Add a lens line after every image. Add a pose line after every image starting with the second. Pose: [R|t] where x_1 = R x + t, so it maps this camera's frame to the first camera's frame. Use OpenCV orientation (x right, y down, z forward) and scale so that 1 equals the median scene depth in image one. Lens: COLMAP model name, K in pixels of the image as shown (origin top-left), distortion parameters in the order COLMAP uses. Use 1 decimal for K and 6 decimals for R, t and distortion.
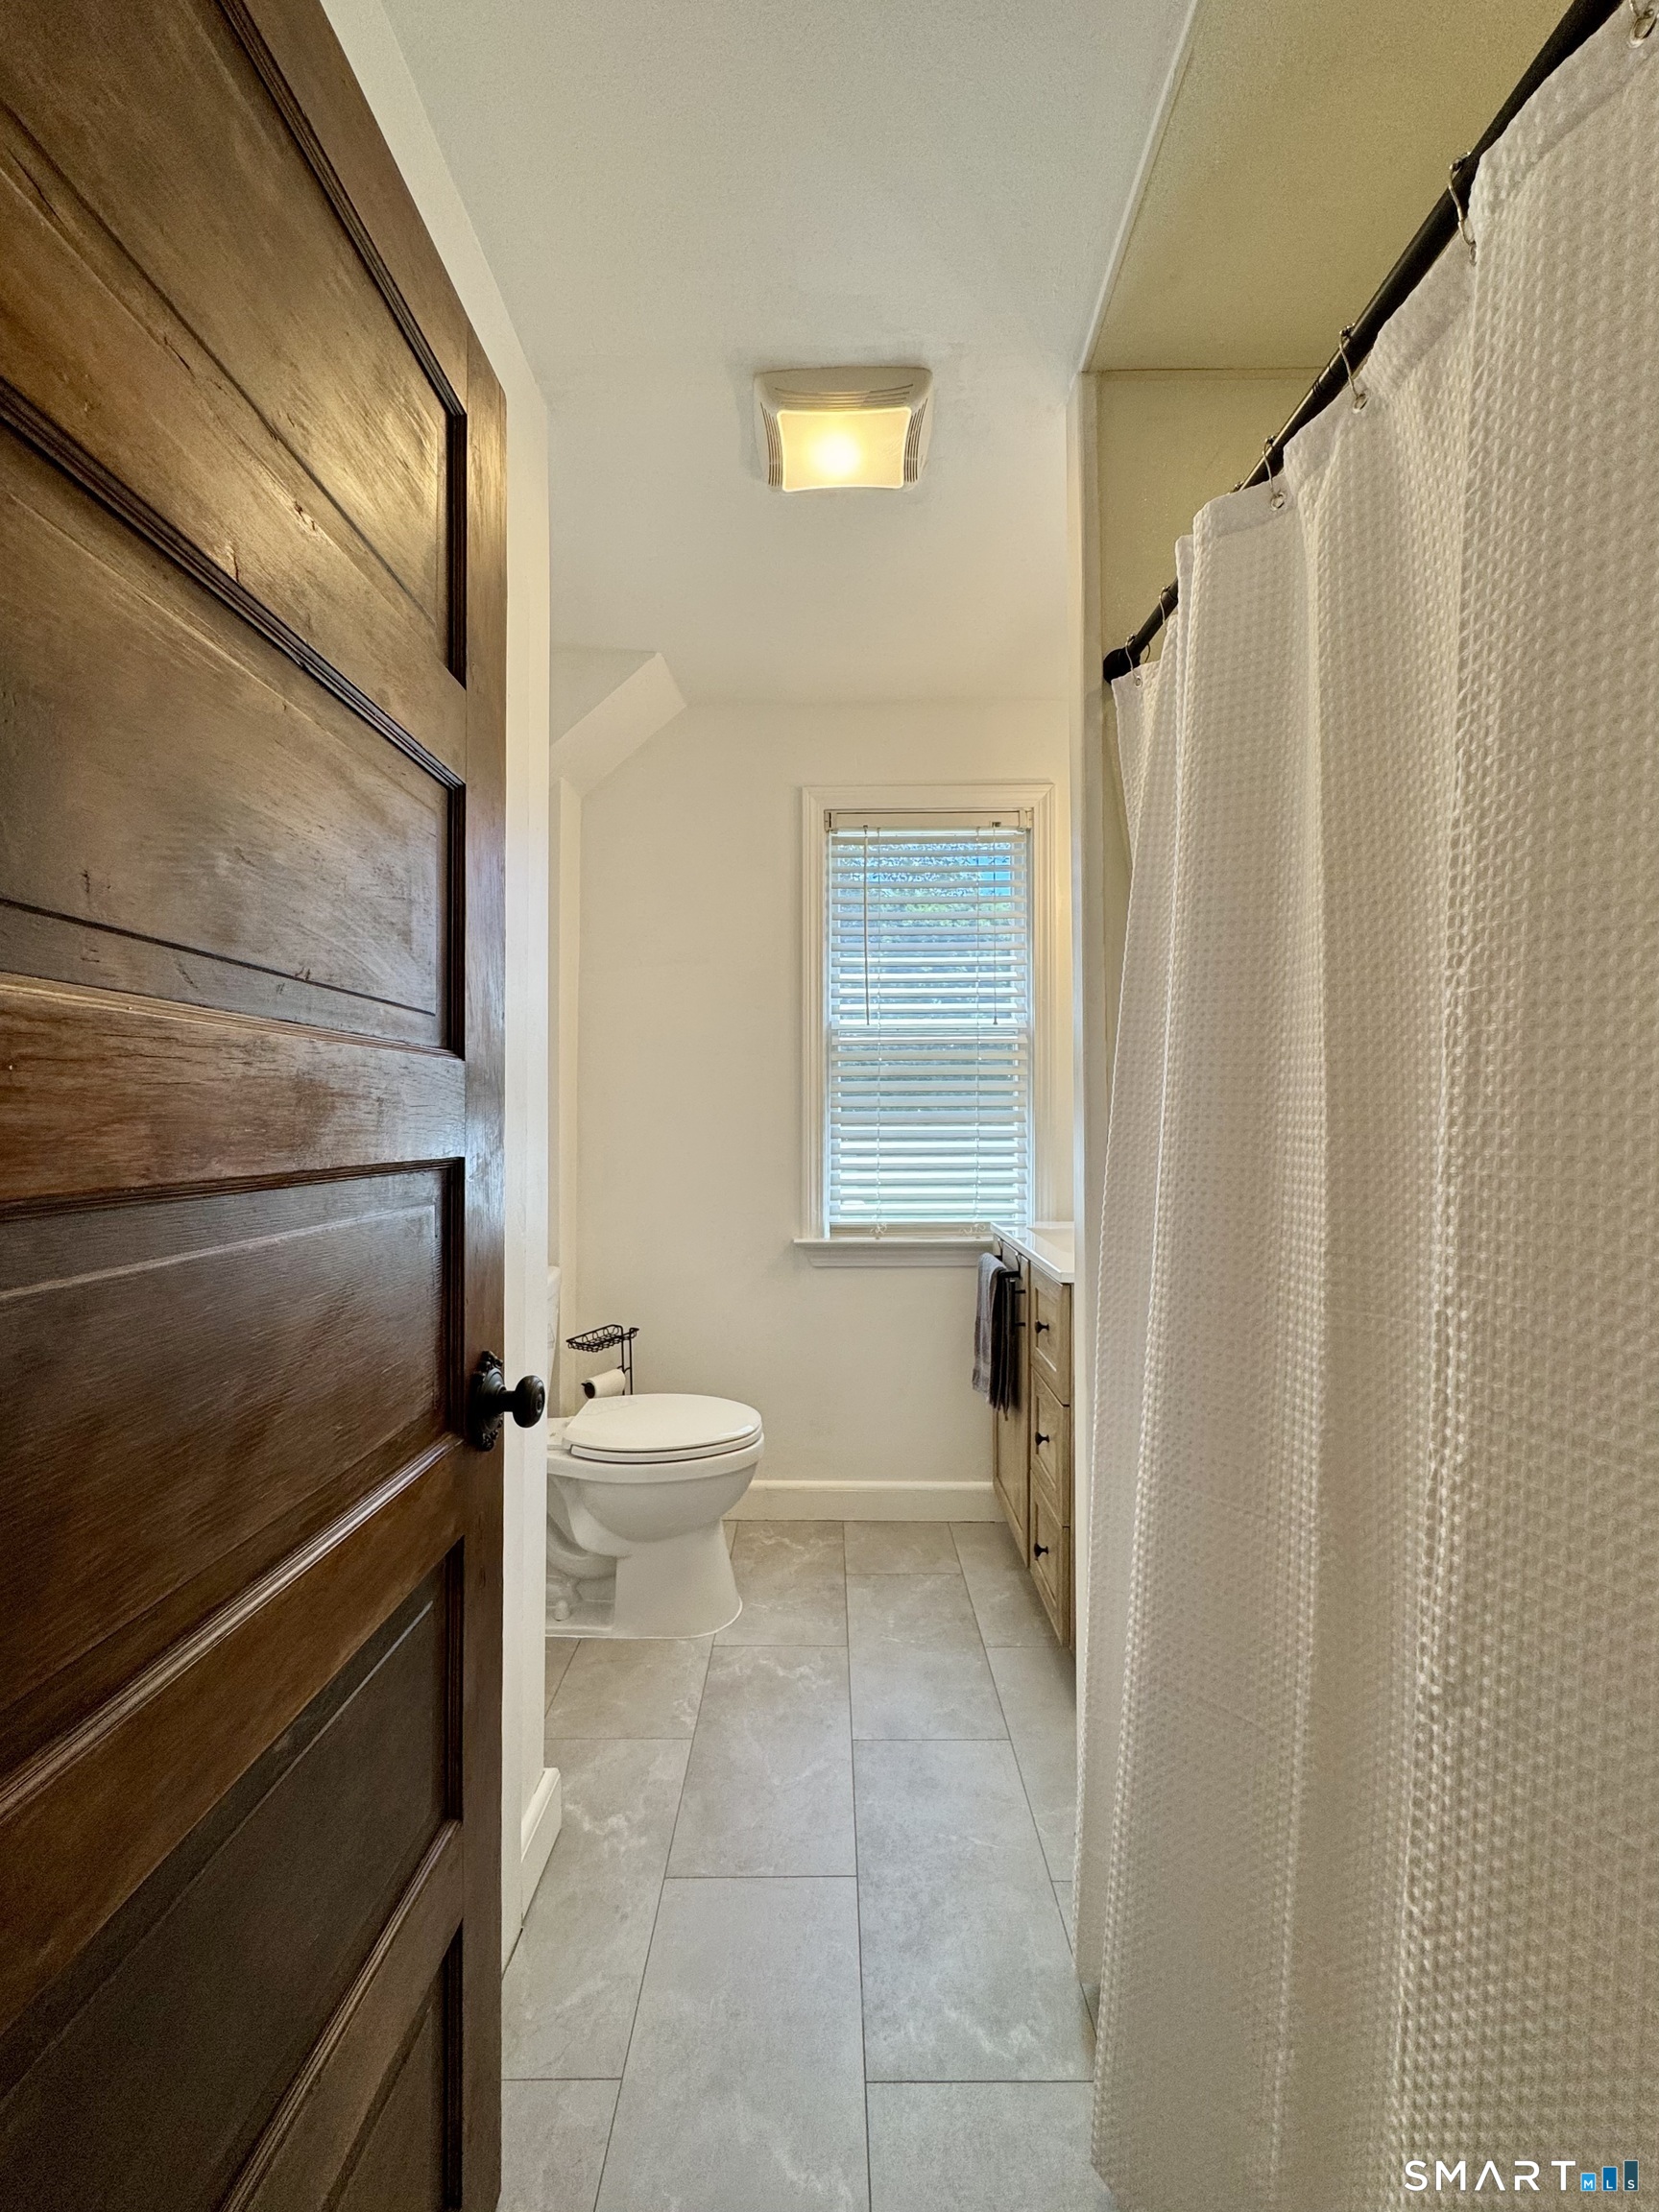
lens RADIAL K [[891.7, 0, 824.3], [0, 891.7, 1115.1], [0, 0, 1]] dist [-0.006158, 0.000629]
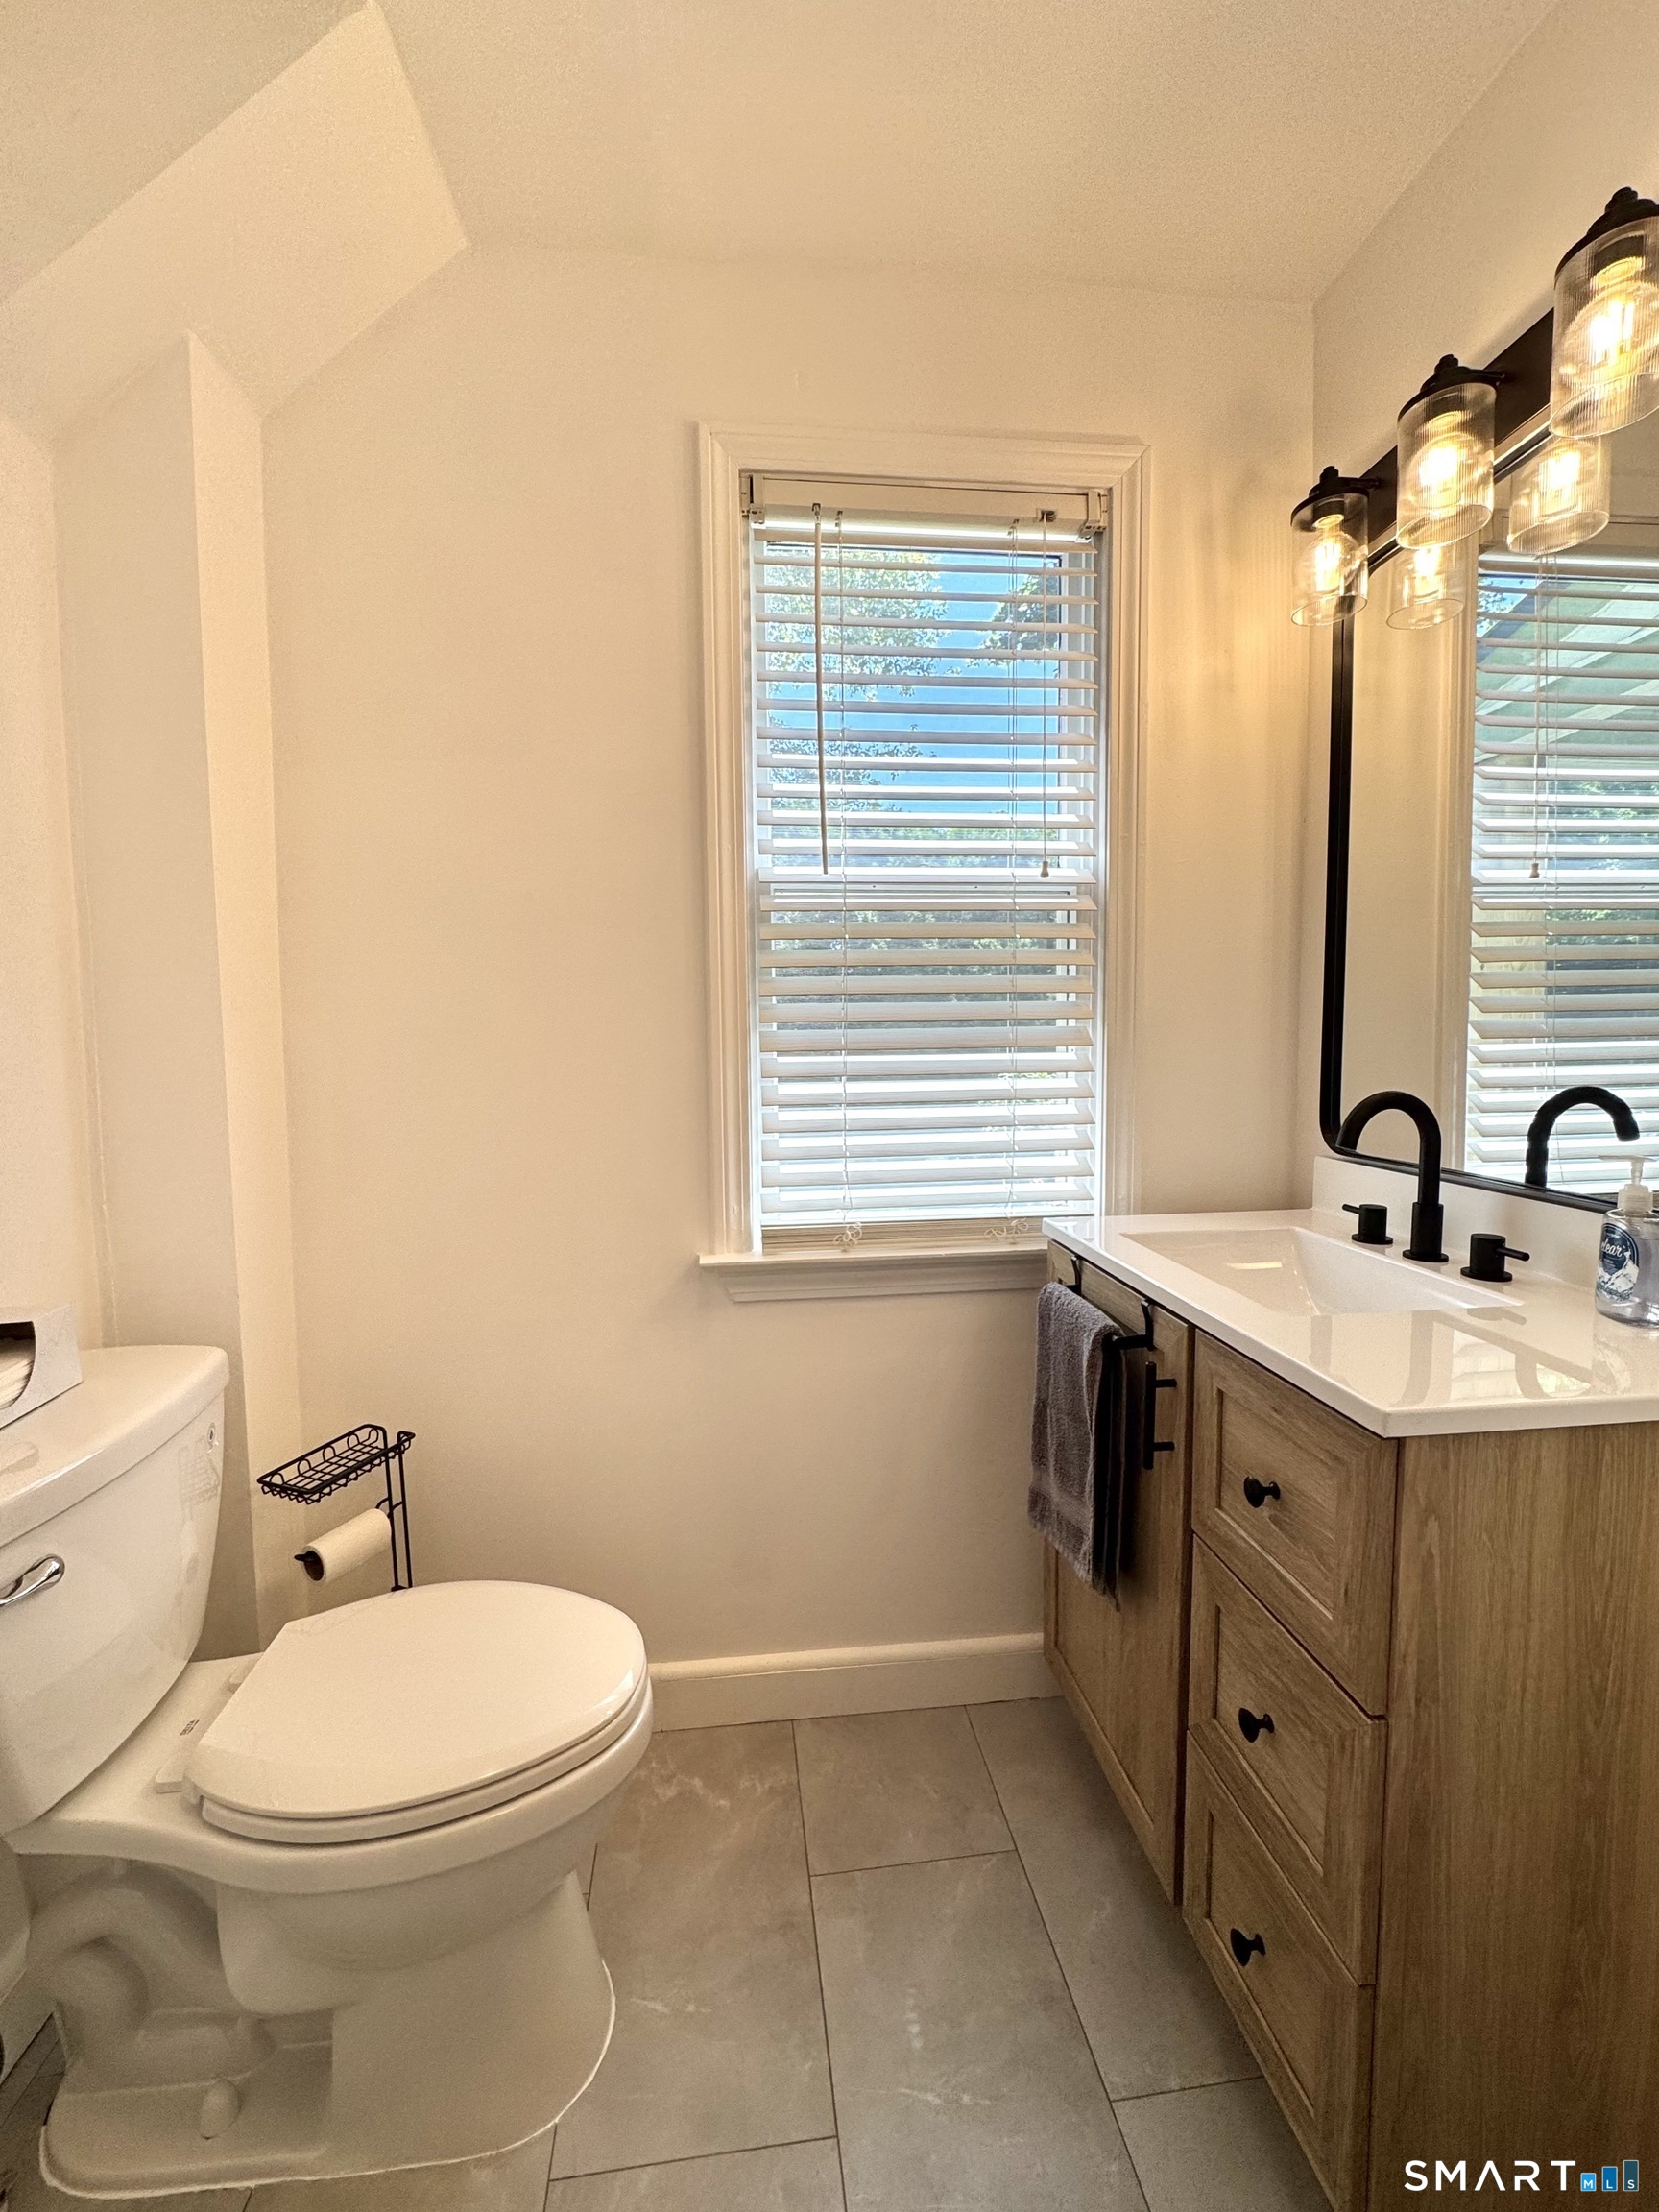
lens RADIAL K [[891.7, 0, 835.7], [0, 891.7, 1096.6], [0, 0, 1]] dist [-0.006158, 0.000629]
pose [[0.991610, -0.018821, 0.127890, -0.018699], [0.011214, 0.998139, 0.059941, 0.004971], [-0.128780, -0.058004, 0.989975, 0.437015]]
